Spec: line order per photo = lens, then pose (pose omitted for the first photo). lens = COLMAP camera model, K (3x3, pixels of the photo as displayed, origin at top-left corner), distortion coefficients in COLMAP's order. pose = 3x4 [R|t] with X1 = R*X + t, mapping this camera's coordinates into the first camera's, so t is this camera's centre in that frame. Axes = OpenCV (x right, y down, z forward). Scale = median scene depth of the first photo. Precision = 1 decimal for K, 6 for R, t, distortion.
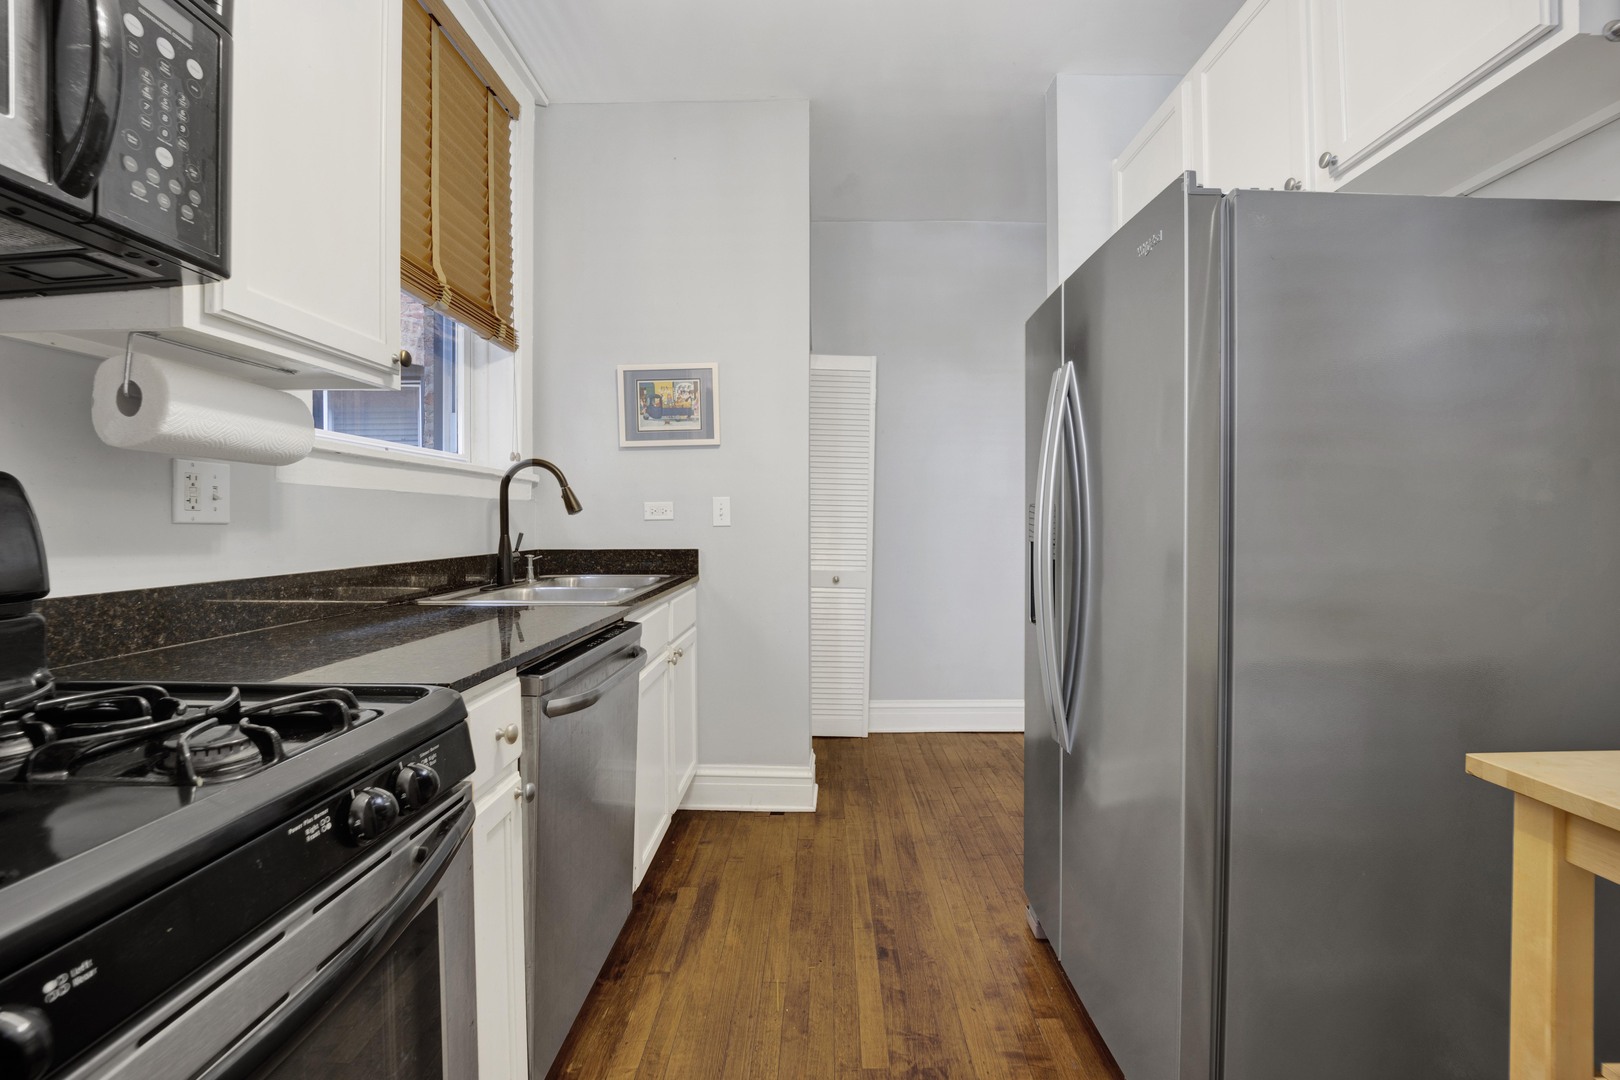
lens RADIAL K [[687.7, 0, 818.1], [0, 687.7, 526.8], [0, 0, 1]] dist [-0.012996, -0.000483]
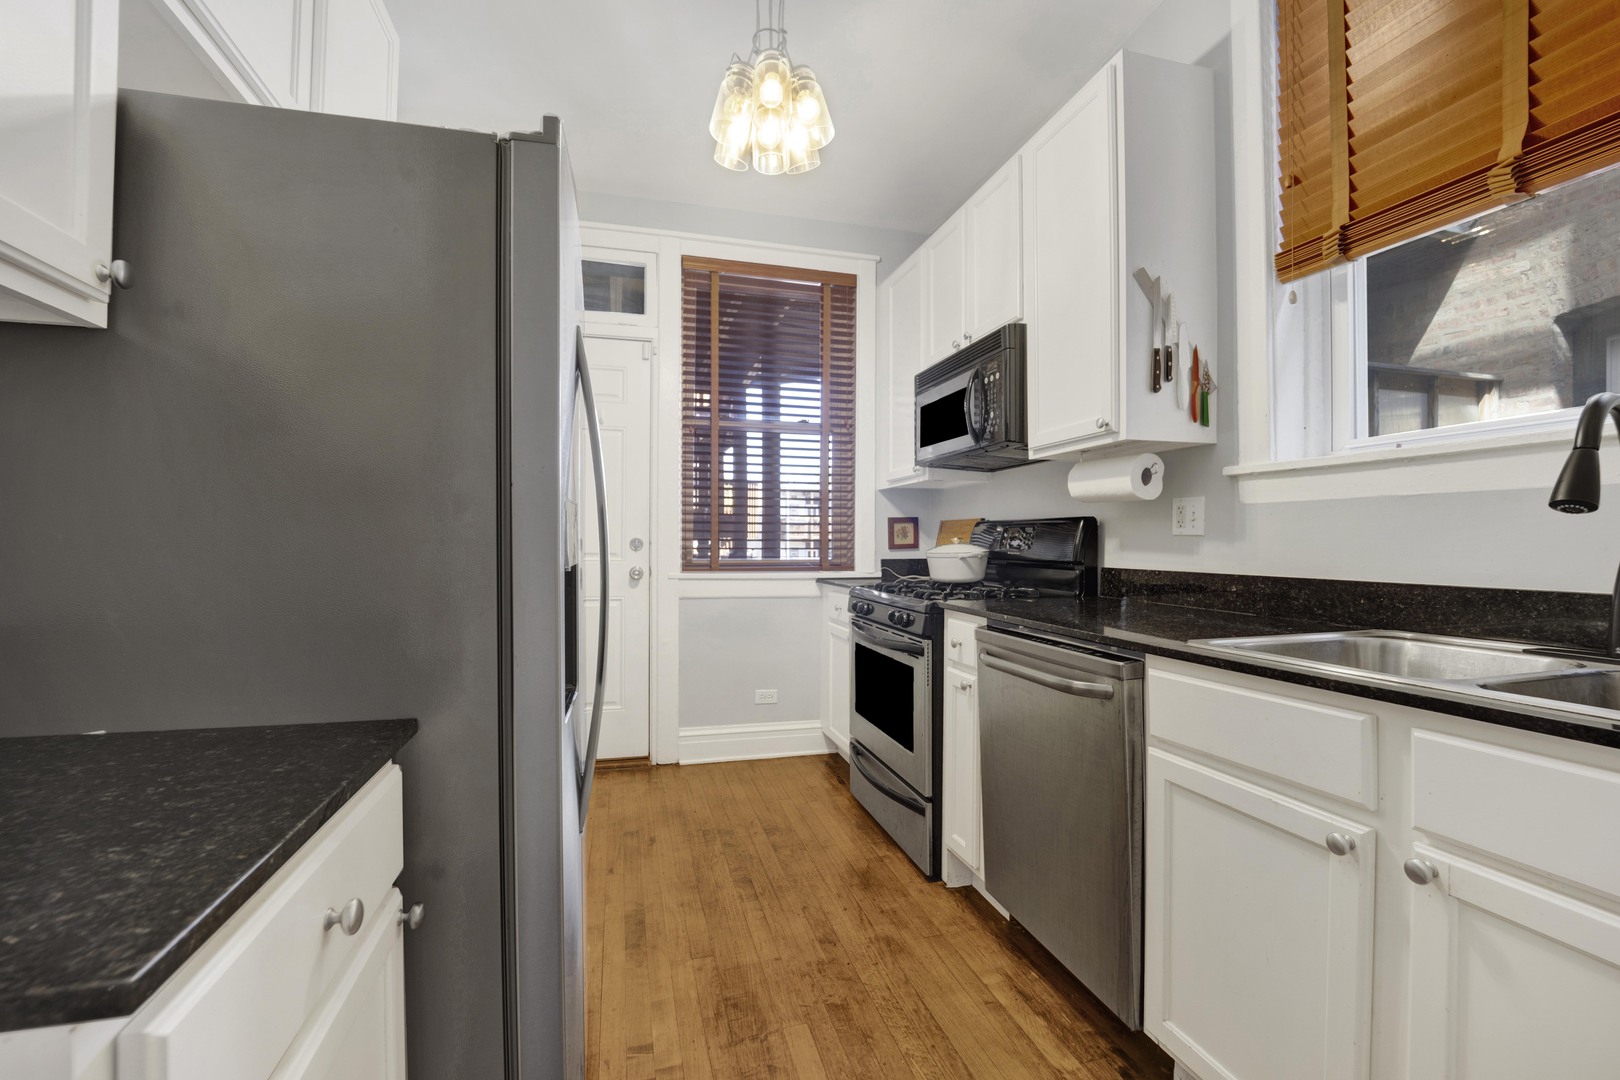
lens RADIAL K [[685.9, 0, 820.4], [0, 685.9, 541.0], [0, 0, 1]] dist [-0.007823, -0.012563]
pose [[-0.955741, 0.003275, -0.294190, 0.231589], [0.000756, 0.999962, 0.008676, -0.003832], [0.294207, 0.008070, -0.955708, 1.292558]]
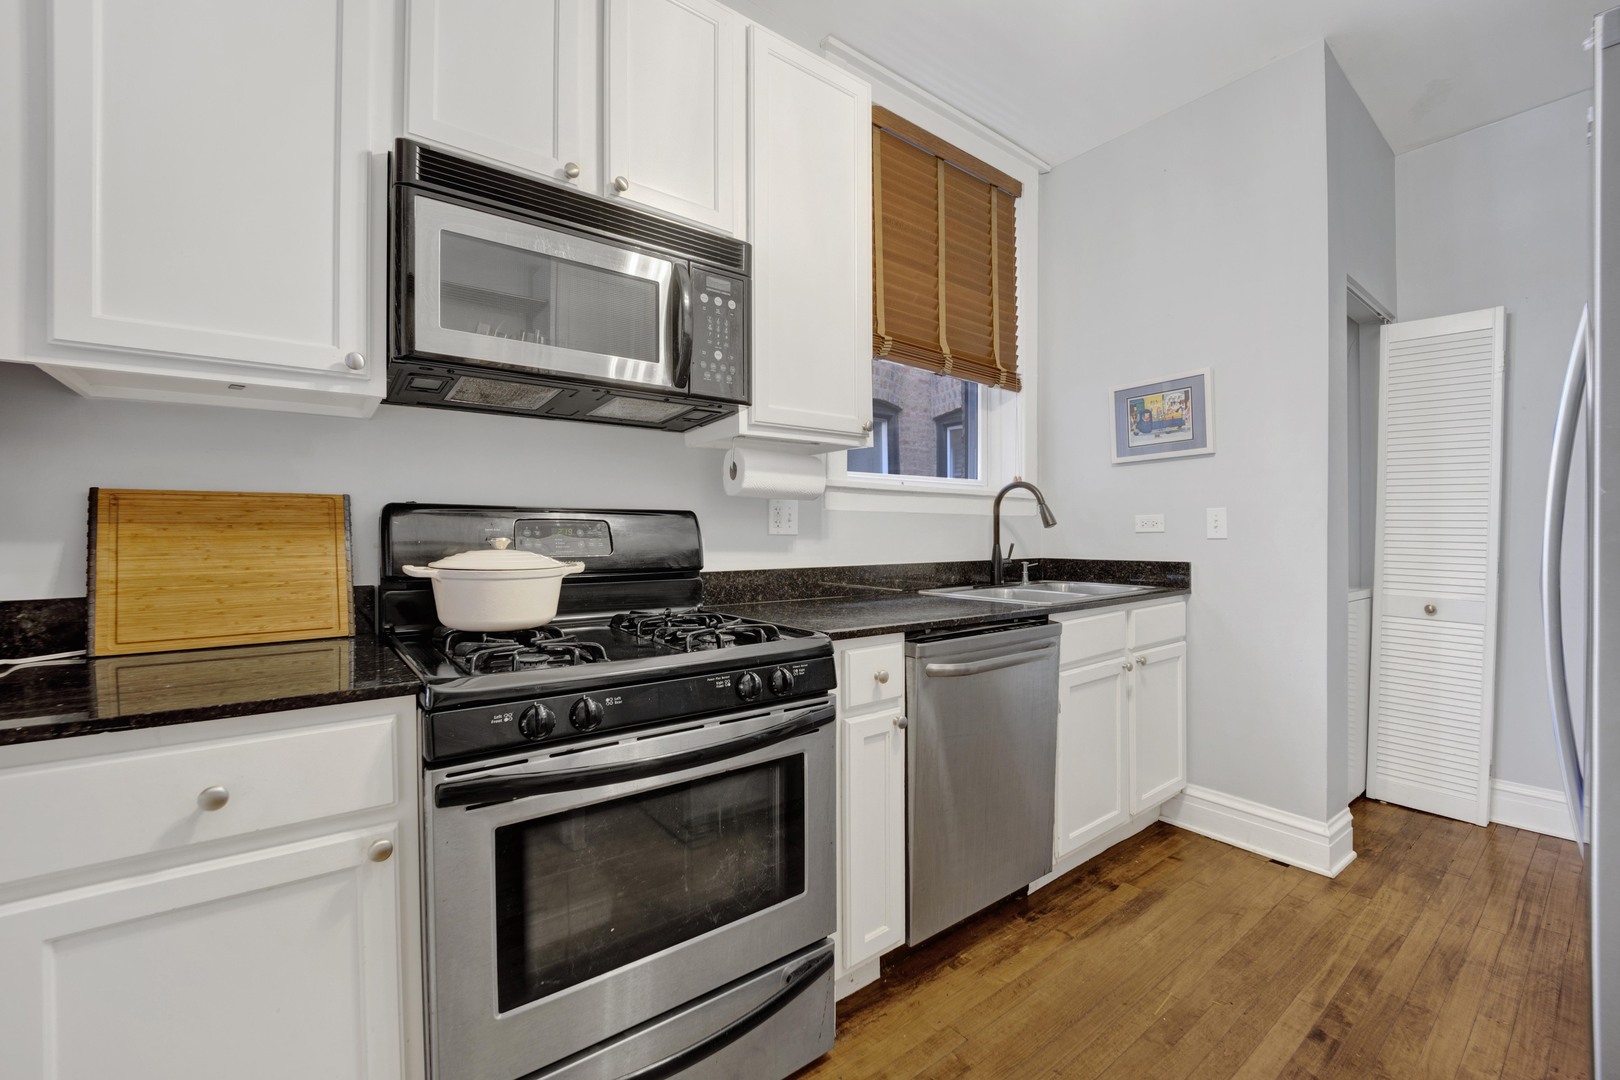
lens RADIAL K [[670.9, 0, 803.9], [0, 670.9, 539.3], [0, 0, 1]] dist [-0.019143, -0.000744]
pose [[0.617464, 0.005711, -0.786579, 0.274730], [-0.005740, 0.999980, 0.002754, 0.000569], [0.786578, 0.002815, 0.617484, -0.014937]]
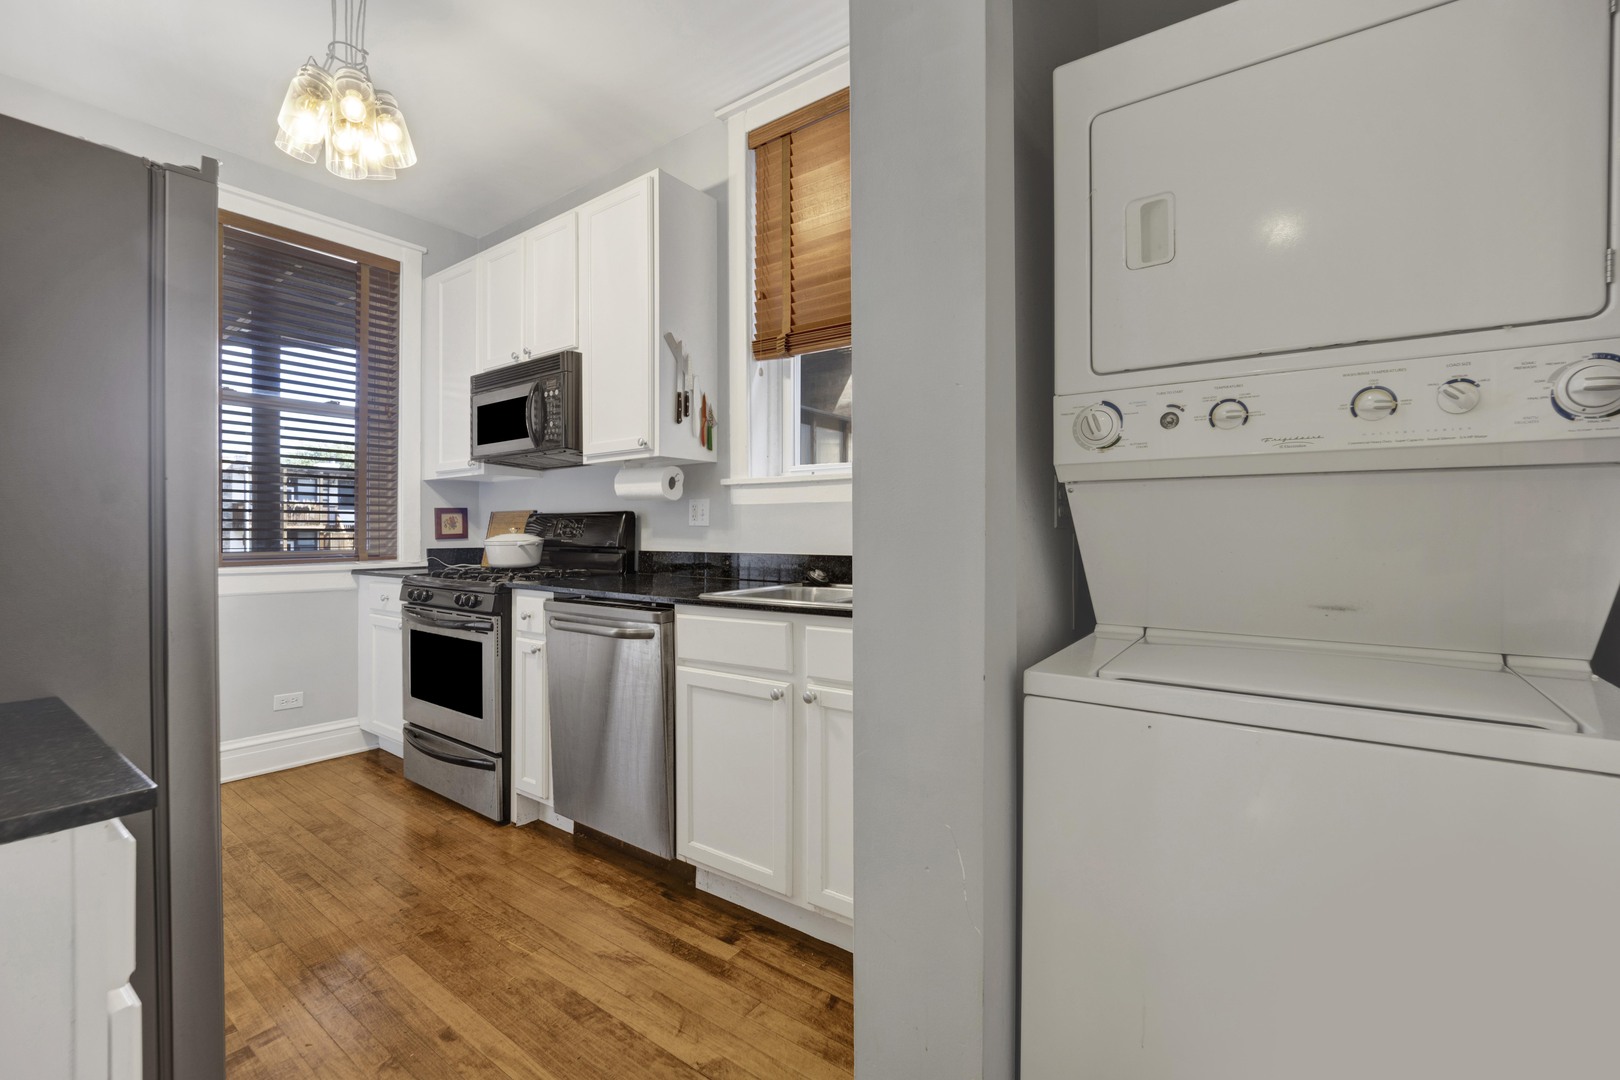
lens RADIAL K [[670.9, 0, 803.9], [0, 670.9, 539.3], [0, 0, 1]] dist [-0.019143, -0.000744]
pose [[-0.582411, 0.011666, -0.812811, 0.398123], [-0.004491, 0.999836, 0.017568, -0.001449], [0.812882, 0.013882, -0.582262, 1.453081]]
